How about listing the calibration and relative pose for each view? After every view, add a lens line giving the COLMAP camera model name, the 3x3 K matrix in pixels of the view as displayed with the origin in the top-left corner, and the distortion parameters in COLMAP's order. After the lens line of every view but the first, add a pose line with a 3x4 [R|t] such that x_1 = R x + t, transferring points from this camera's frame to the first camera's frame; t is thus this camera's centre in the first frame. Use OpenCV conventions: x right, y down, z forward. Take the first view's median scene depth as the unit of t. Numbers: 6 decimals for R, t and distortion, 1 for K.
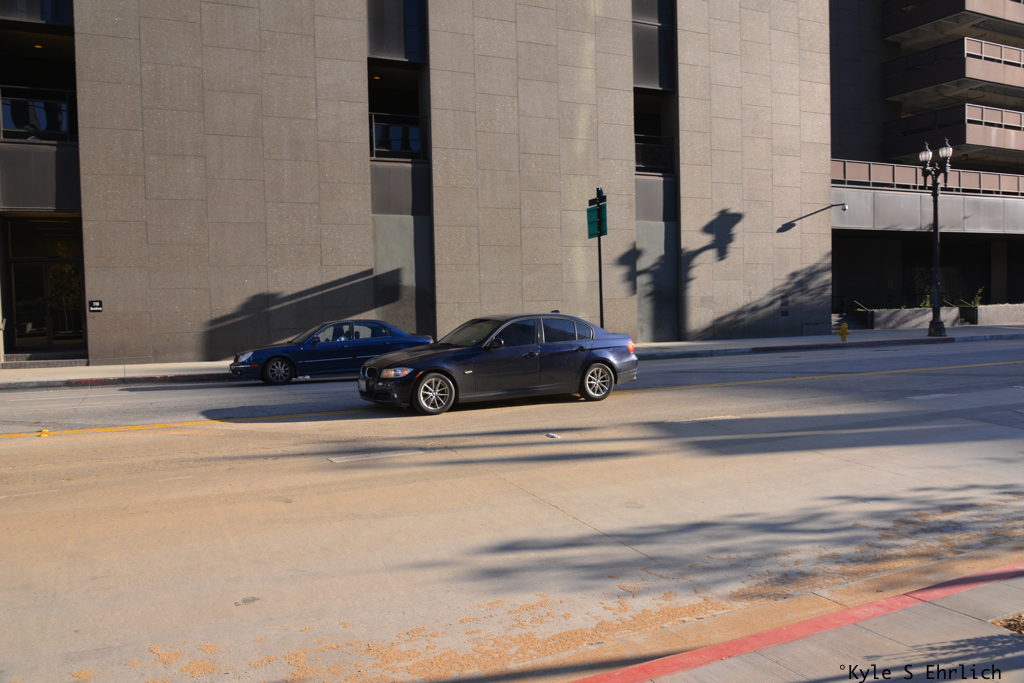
lens RADIAL K [[796.8, 0, 512.8], [0, 796.8, 345.0], [0, 0, 1]] dist [-0.054477, 0.020262]
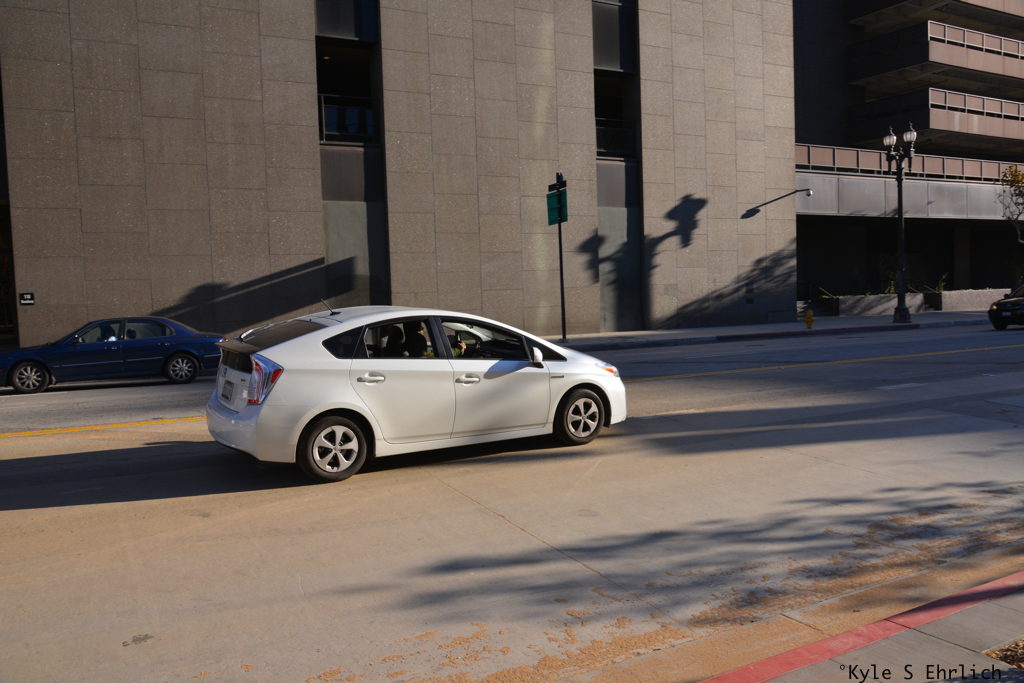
lens RADIAL K [[806.9, 0, 512.4], [0, 806.9, 343.8], [0, 0, 1]] dist [-0.054870, 0.028621]
pose [[0.999007, -0.009841, 0.043446, 0.007685], [0.009352, 0.999891, 0.011441, -0.001255], [-0.043554, -0.011024, 0.998990, 0.022594]]
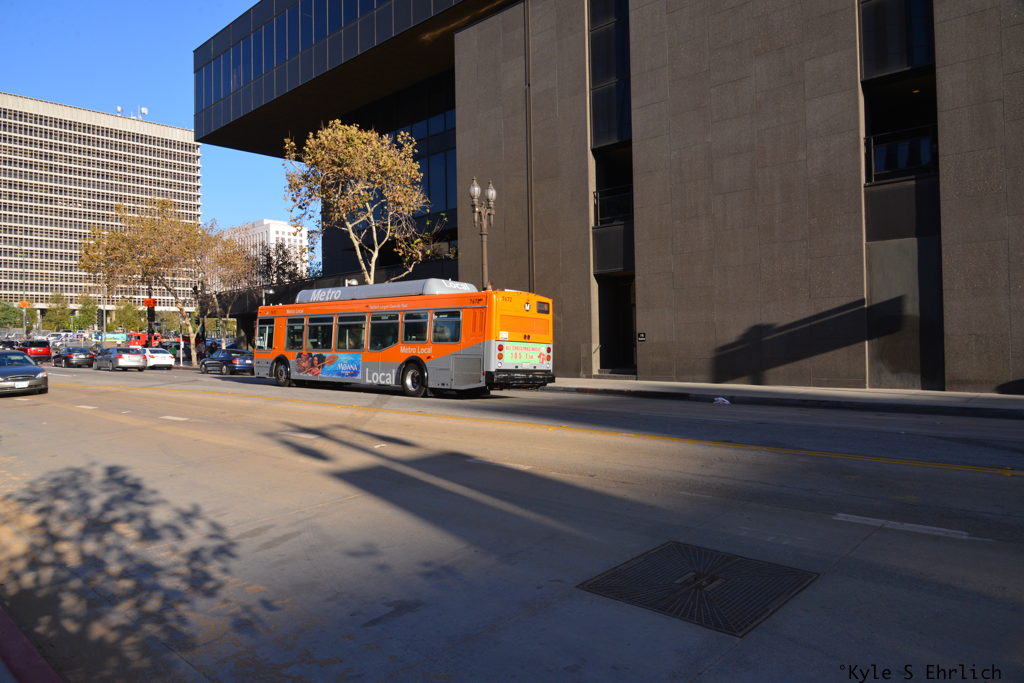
lens RADIAL K [[695.2, 0, 511.5], [0, 695.2, 343.9], [0, 0, 1]] dist [-0.039267, 0.005398]
pose [[0.351887, 0.012416, -0.935960, 0.466993], [-0.043968, 0.999028, -0.003278, -0.021324], [0.935009, 0.042306, 0.352091, 0.324819]]
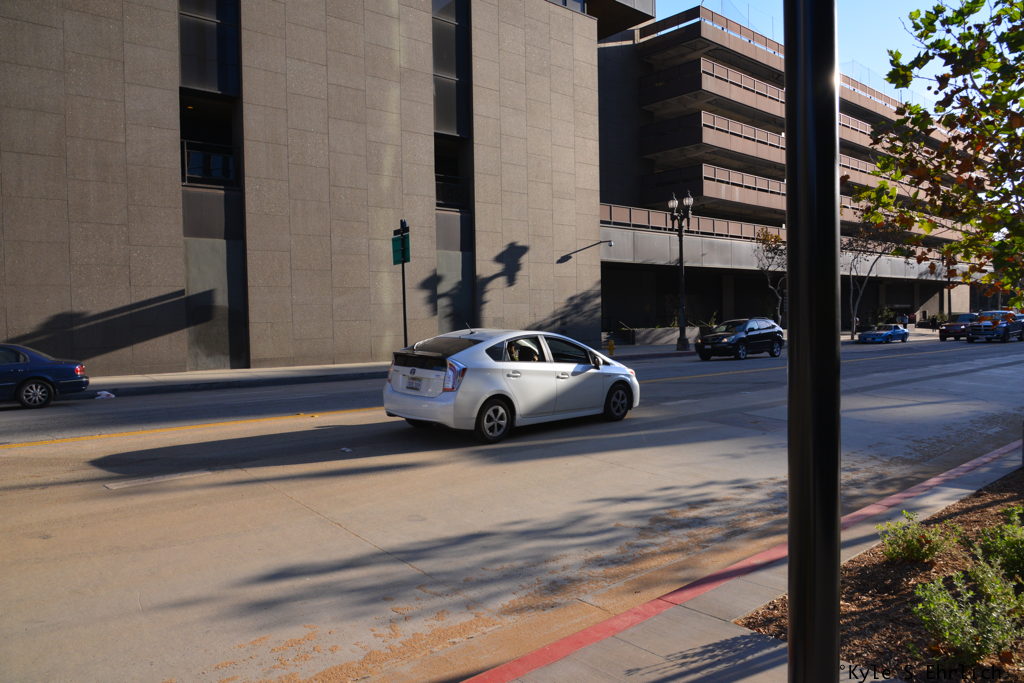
lens RADIAL K [[695.2, 0, 511.5], [0, 695.2, 343.9], [0, 0, 1]] dist [-0.039267, 0.005398]
pose [[0.968376, -0.004595, 0.249452, 0.013279], [0.010161, 0.999727, -0.021031, -0.001773], [-0.249288, 0.022900, 0.968159, 0.024031]]
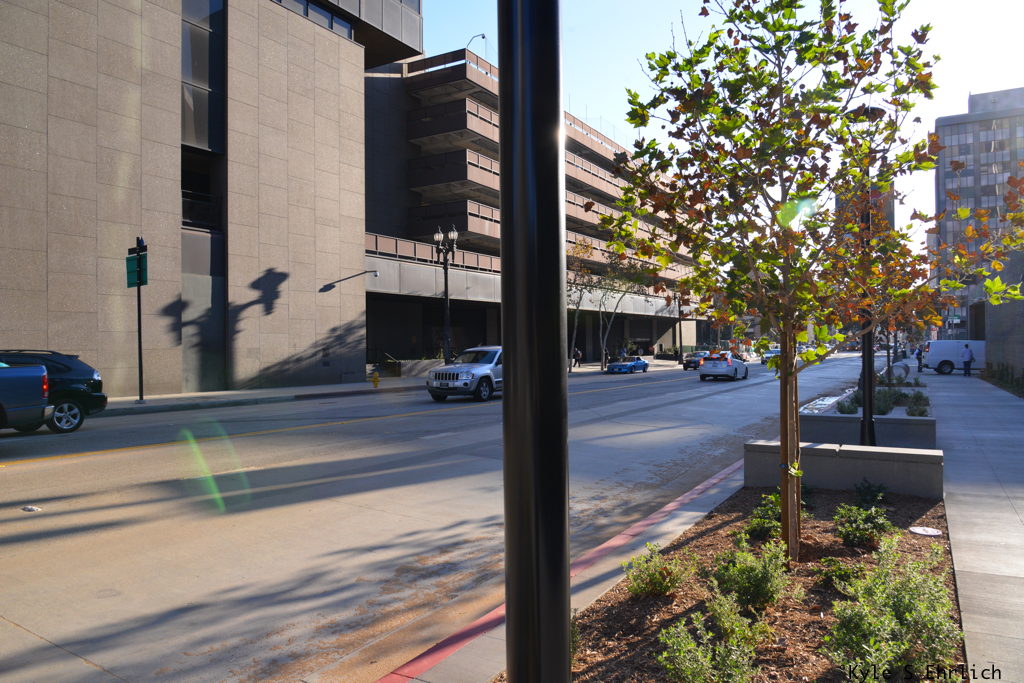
lens RADIAL K [[695.2, 0, 511.5], [0, 695.2, 343.9], [0, 0, 1]] dist [-0.039267, 0.005398]
pose [[0.835800, 0.016374, 0.548790, 0.030078], [0.020975, 0.997873, -0.061718, -0.002313], [-0.548633, 0.063095, 0.833679, 0.040850]]
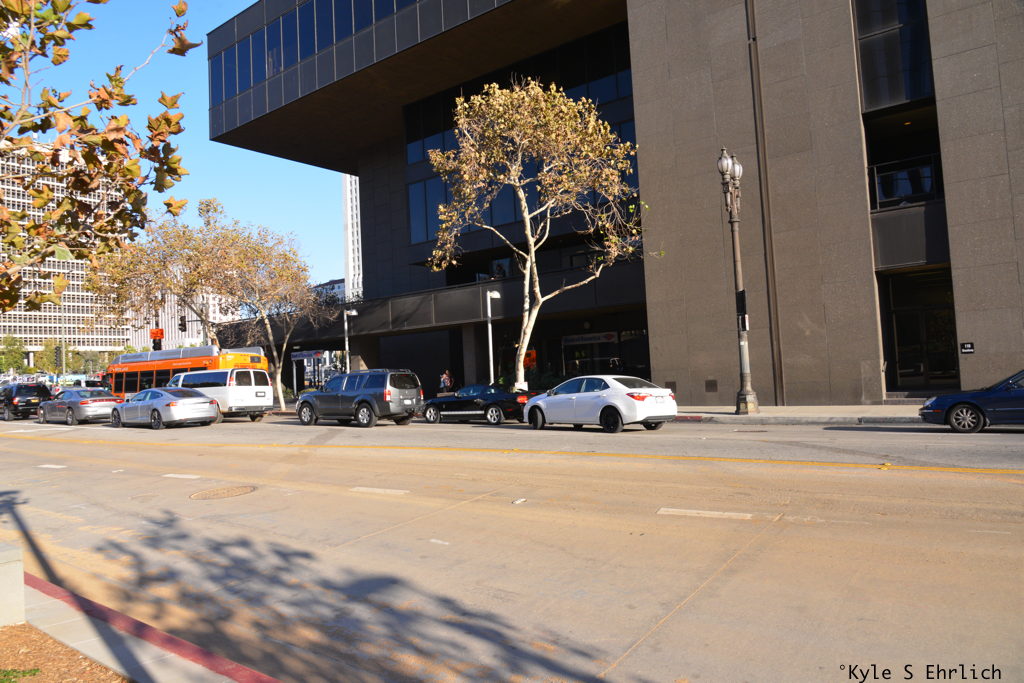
lens RADIAL K [[695.2, 0, 511.5], [0, 695.2, 343.9], [0, 0, 1]] dist [-0.039267, 0.005398]
pose [[0.446374, -0.041618, -0.893878, 0.015830], [-0.009285, 0.998649, -0.051133, -0.002310], [0.894798, 0.031124, 0.445384, 0.038271]]
